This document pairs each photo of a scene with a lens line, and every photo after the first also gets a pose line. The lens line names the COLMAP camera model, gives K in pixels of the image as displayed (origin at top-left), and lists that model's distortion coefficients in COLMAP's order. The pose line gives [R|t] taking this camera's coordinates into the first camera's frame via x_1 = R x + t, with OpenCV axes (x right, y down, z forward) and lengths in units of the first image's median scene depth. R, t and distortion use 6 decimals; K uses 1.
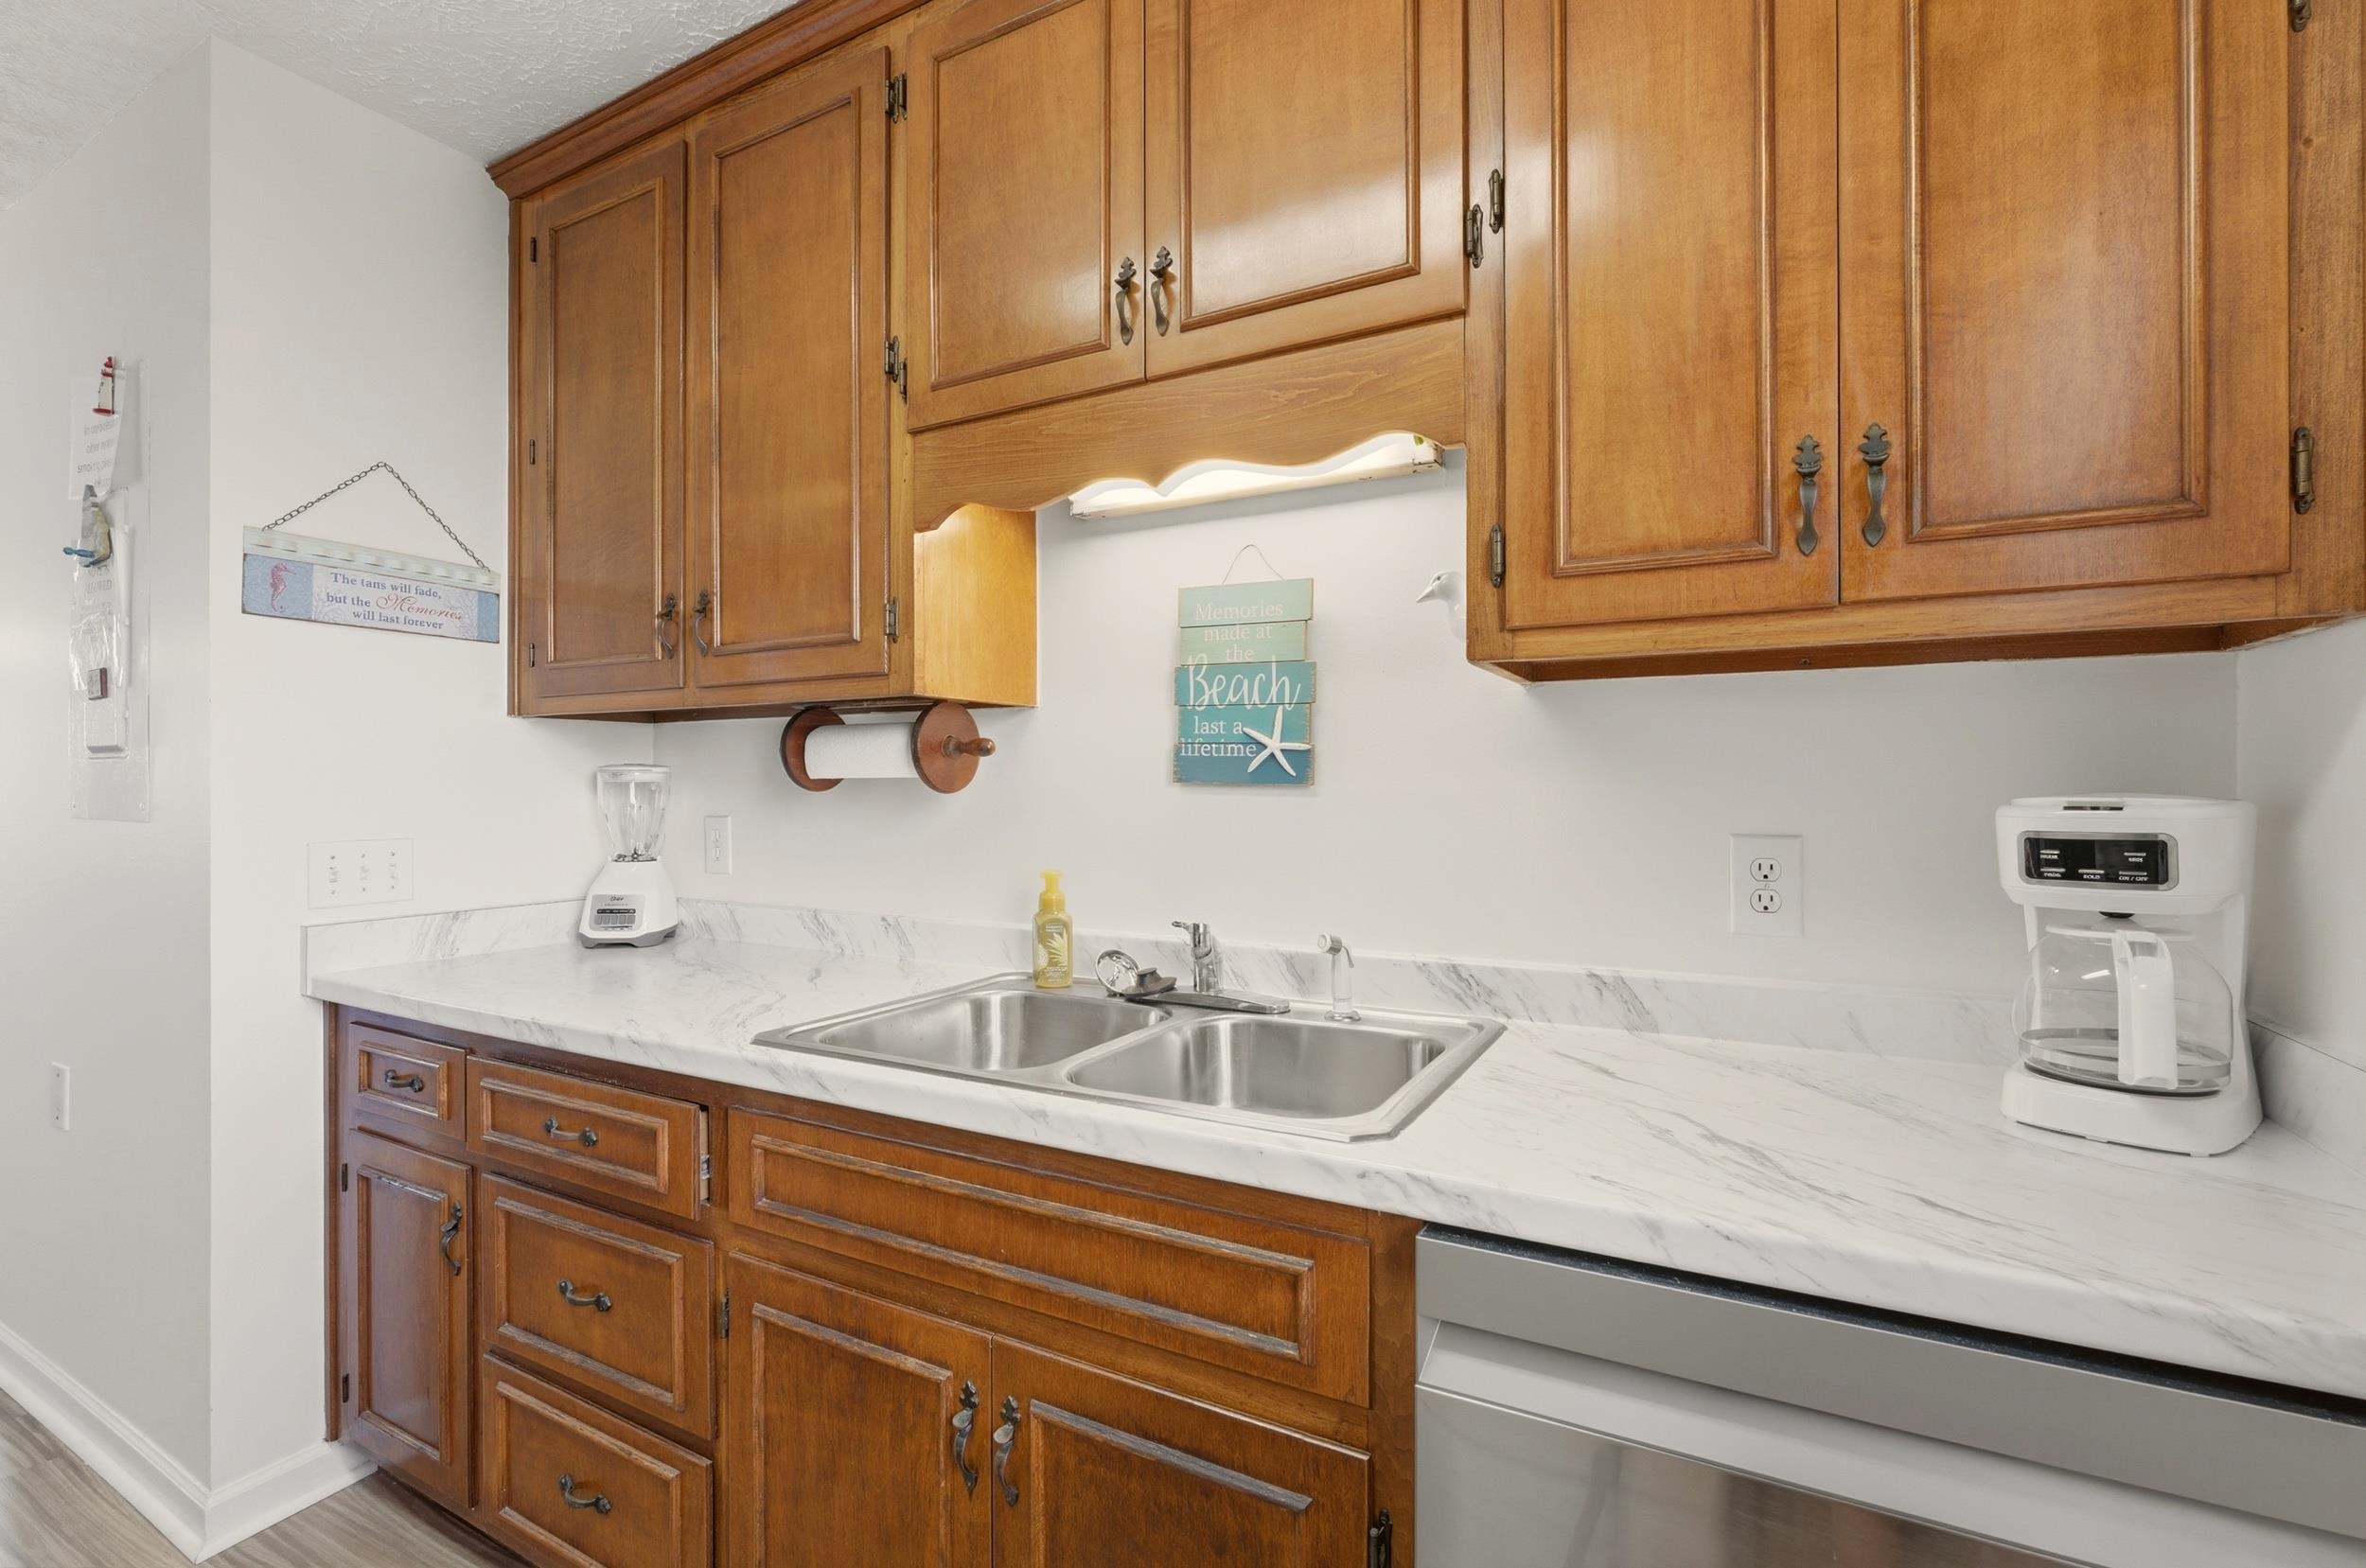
lens RADIAL K [[1043.8, 0, 1174.0], [0, 1043.8, 781.0], [0, 0, 1]] dist [-0.003896, 0.001176]
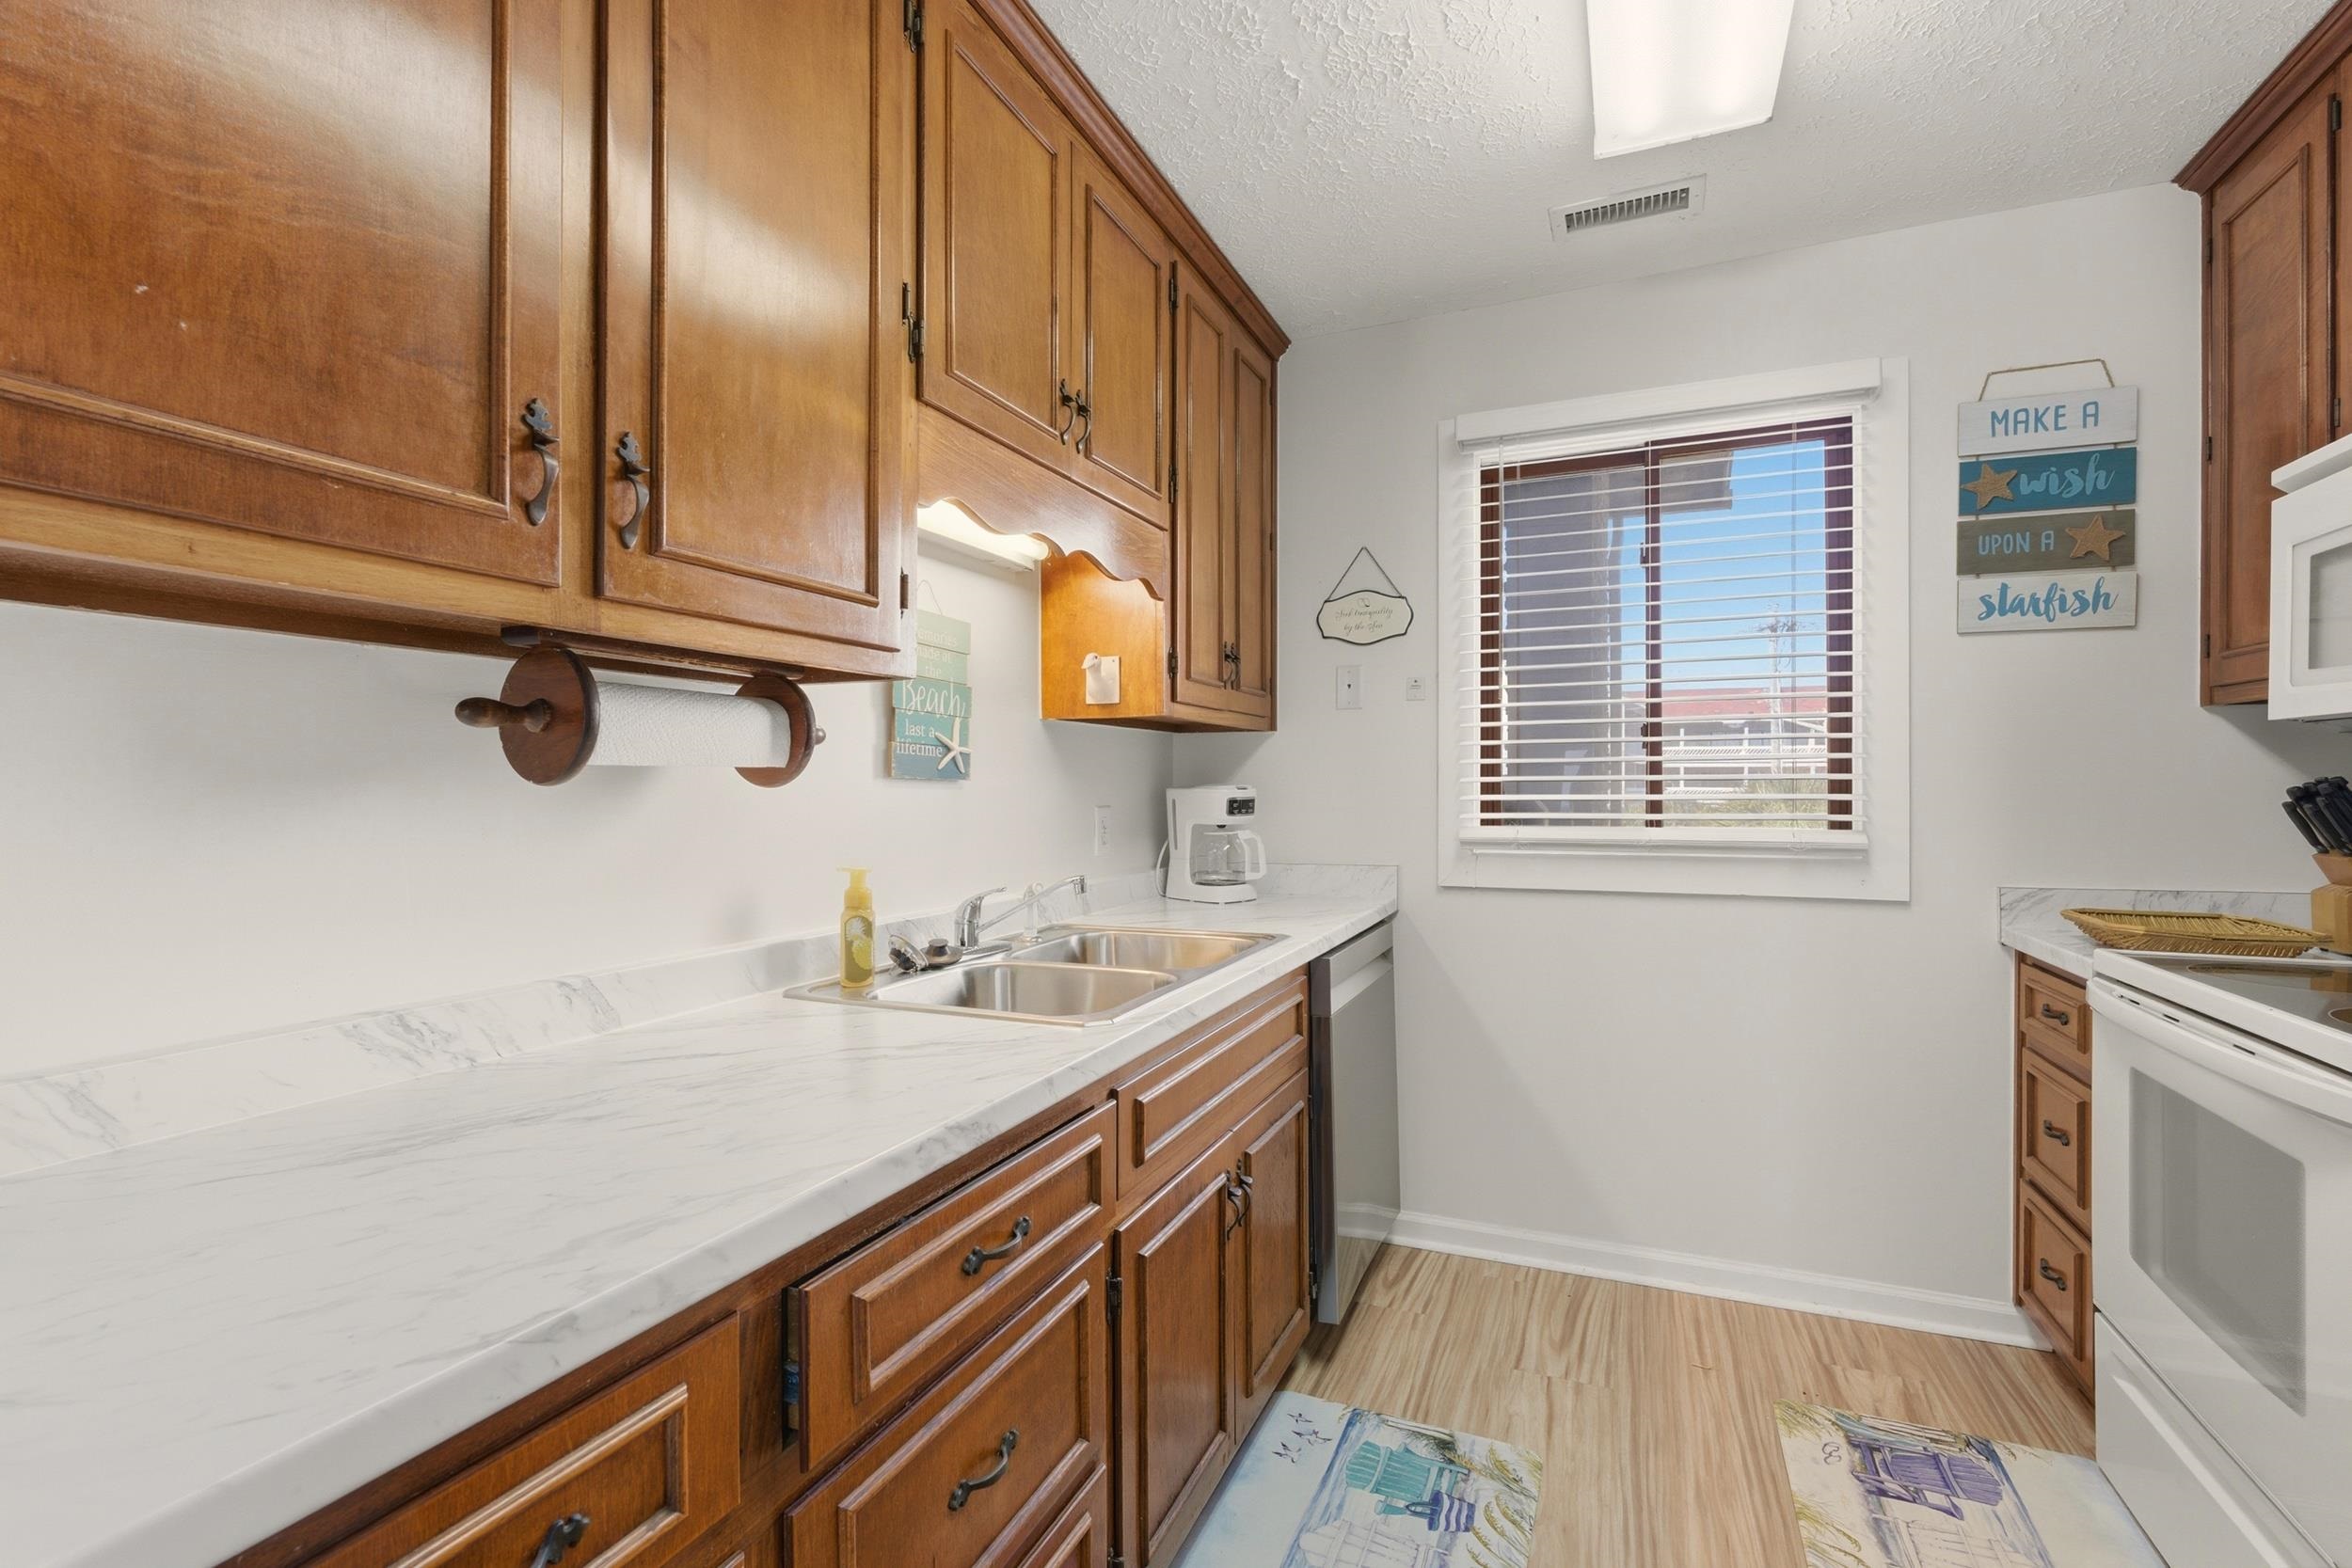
lens RADIAL K [[1037.6, 0, 1154.4], [0, 1037.6, 786.7], [0, 0, 1]] dist [-0.003896, 0.001176]
pose [[-0.078307, 0.021714, 0.996693, -1.146924], [0.024919, 0.999493, -0.019817, 0.040844], [-0.996618, 0.023285, -0.078808, 0.852513]]
